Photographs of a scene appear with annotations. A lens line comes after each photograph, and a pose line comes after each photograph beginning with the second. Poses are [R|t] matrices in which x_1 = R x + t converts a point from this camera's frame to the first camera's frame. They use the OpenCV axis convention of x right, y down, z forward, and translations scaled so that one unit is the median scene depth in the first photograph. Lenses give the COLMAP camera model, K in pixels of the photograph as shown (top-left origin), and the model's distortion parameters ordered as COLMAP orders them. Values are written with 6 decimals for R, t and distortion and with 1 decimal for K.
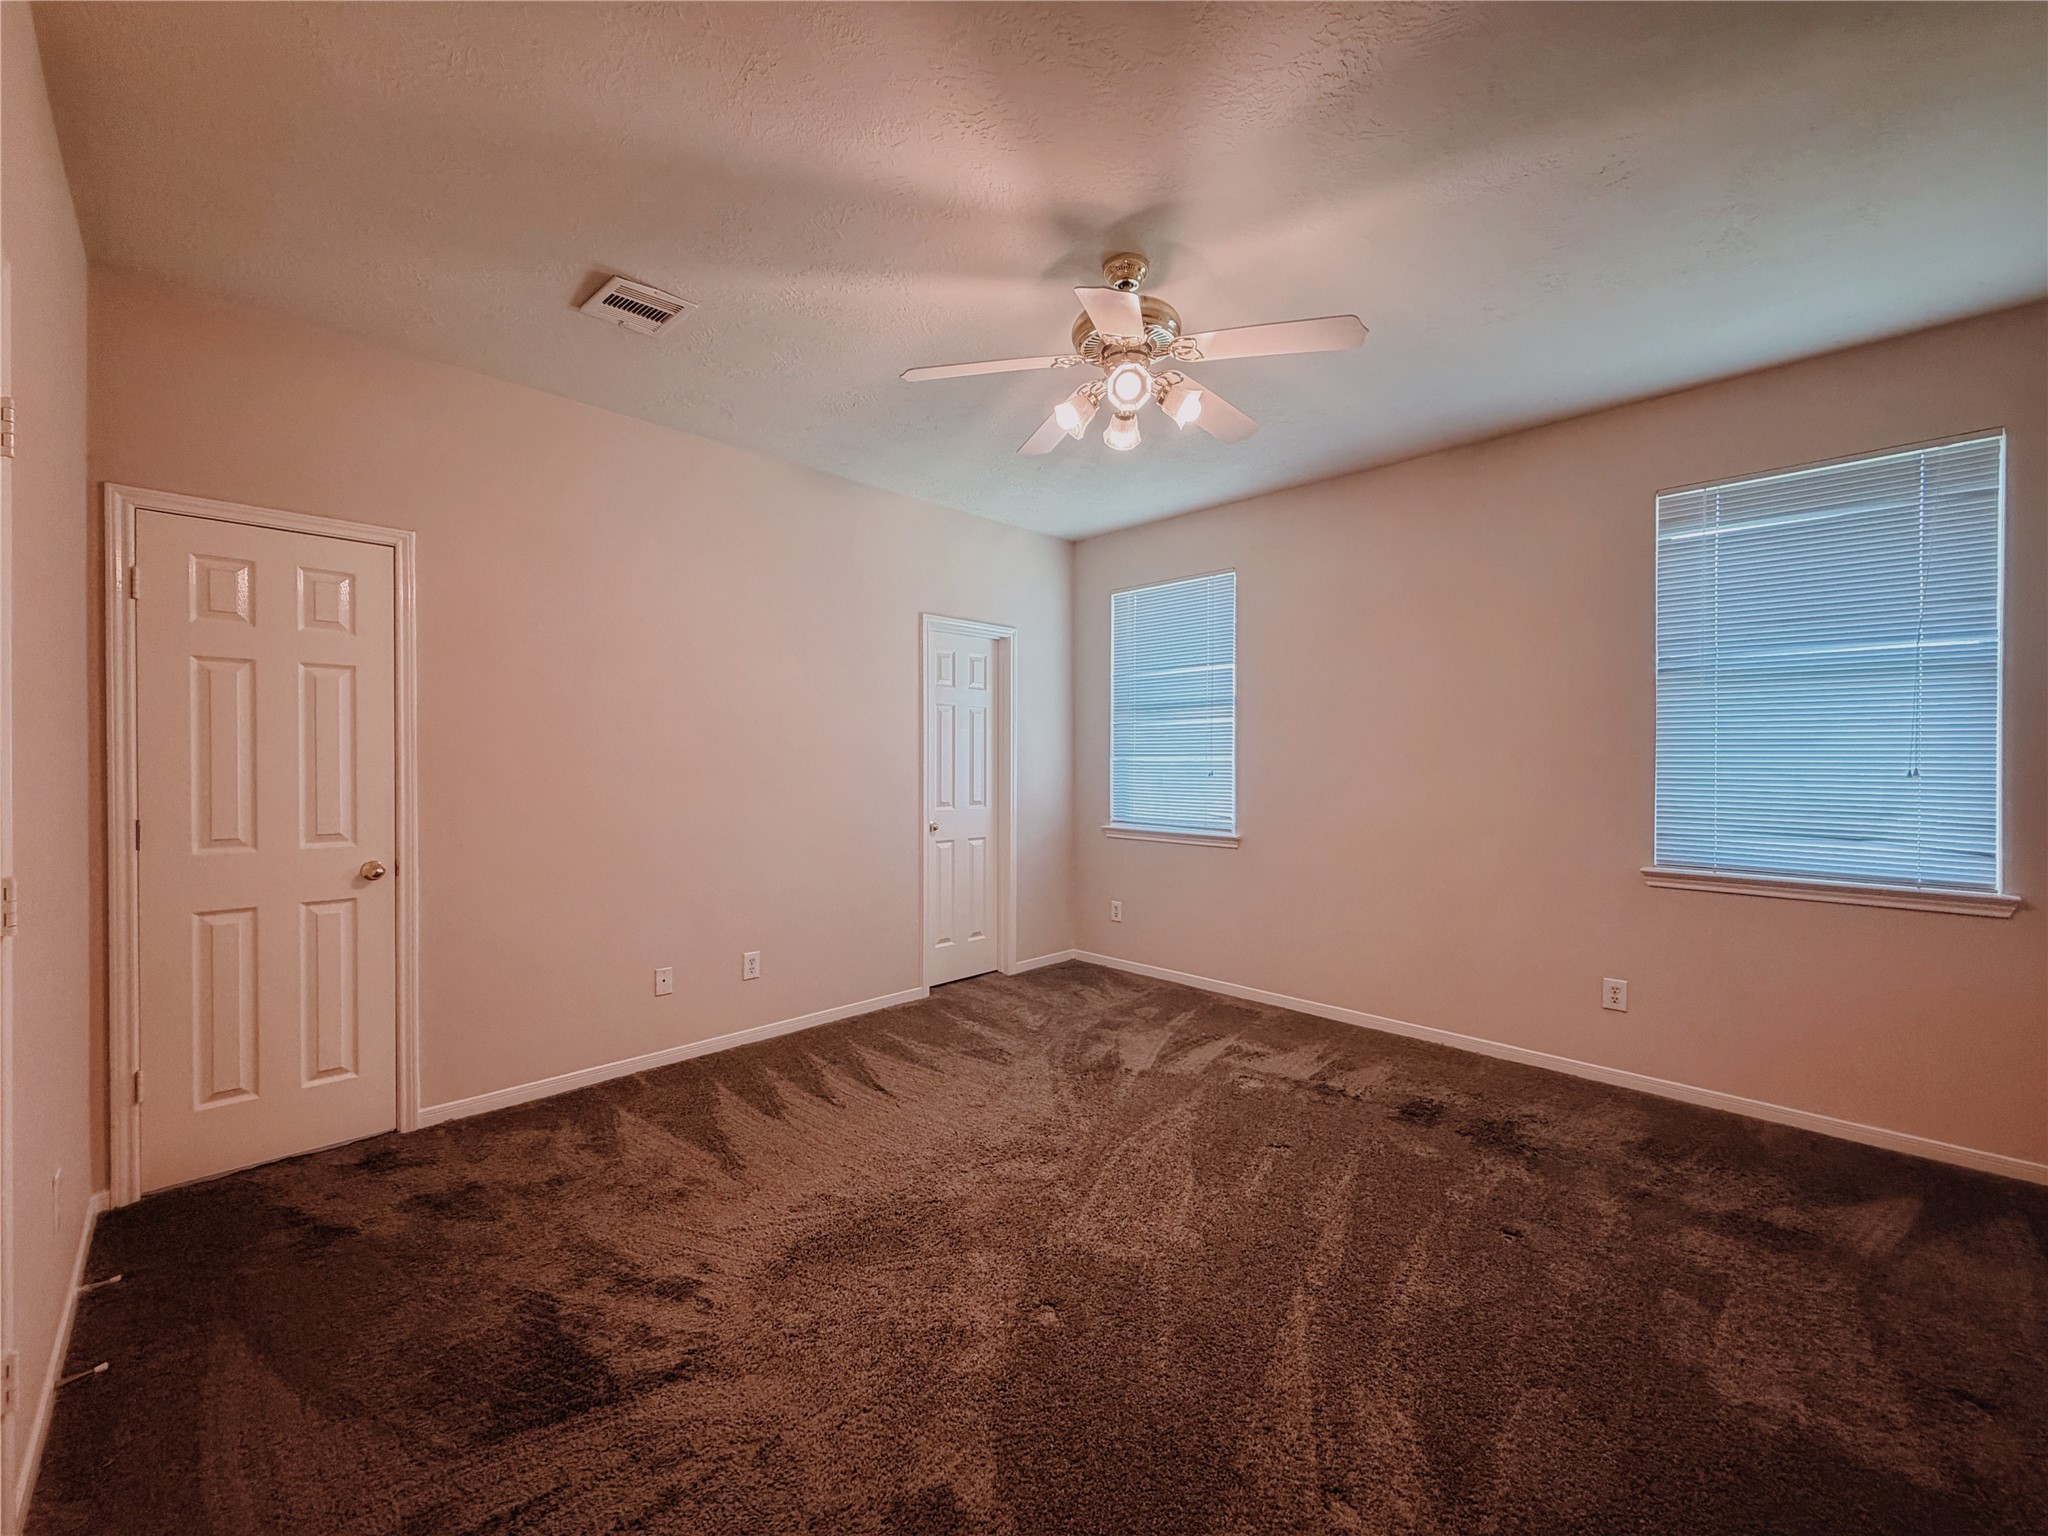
lens RADIAL K [[814.4, 0, 1021.4], [0, 814.4, 765.2], [0, 0, 1]] dist [-0.000627, -0.000052]
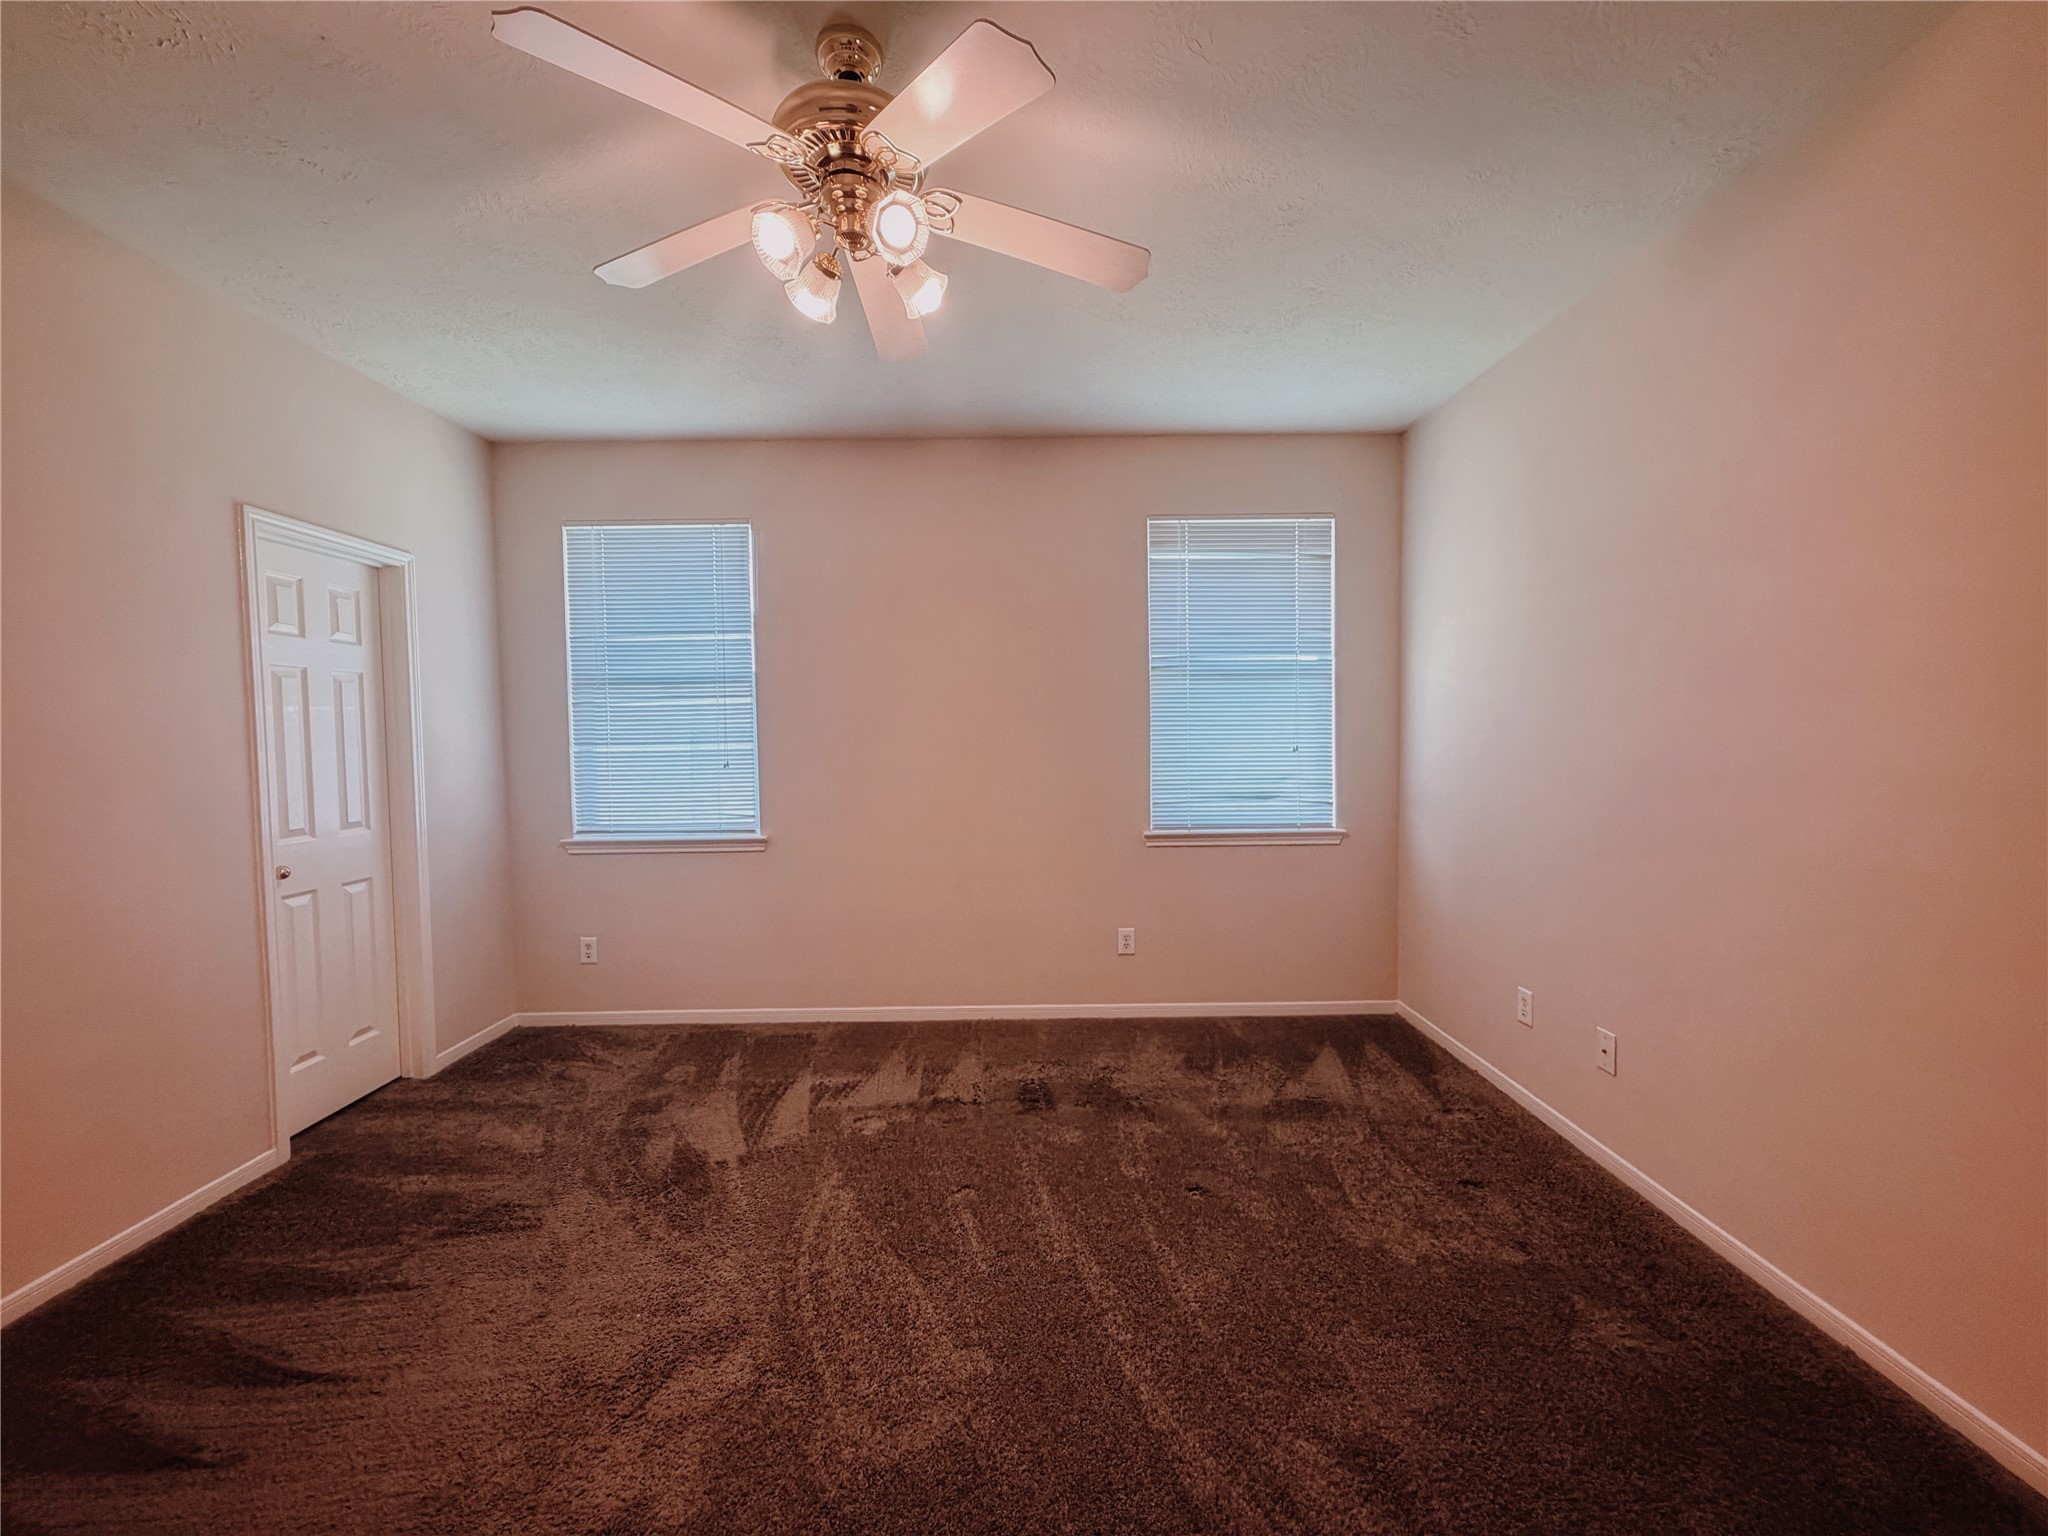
lens RADIAL K [[814.4, 0, 1021.4], [0, 814.4, 765.2], [0, 0, 1]] dist [-0.000627, -0.000052]
pose [[0.702901, -0.038240, 0.710259, -0.182488], [0.020018, 0.999222, 0.033987, -0.014282], [-0.711006, -0.009671, 0.703120, 0.253761]]
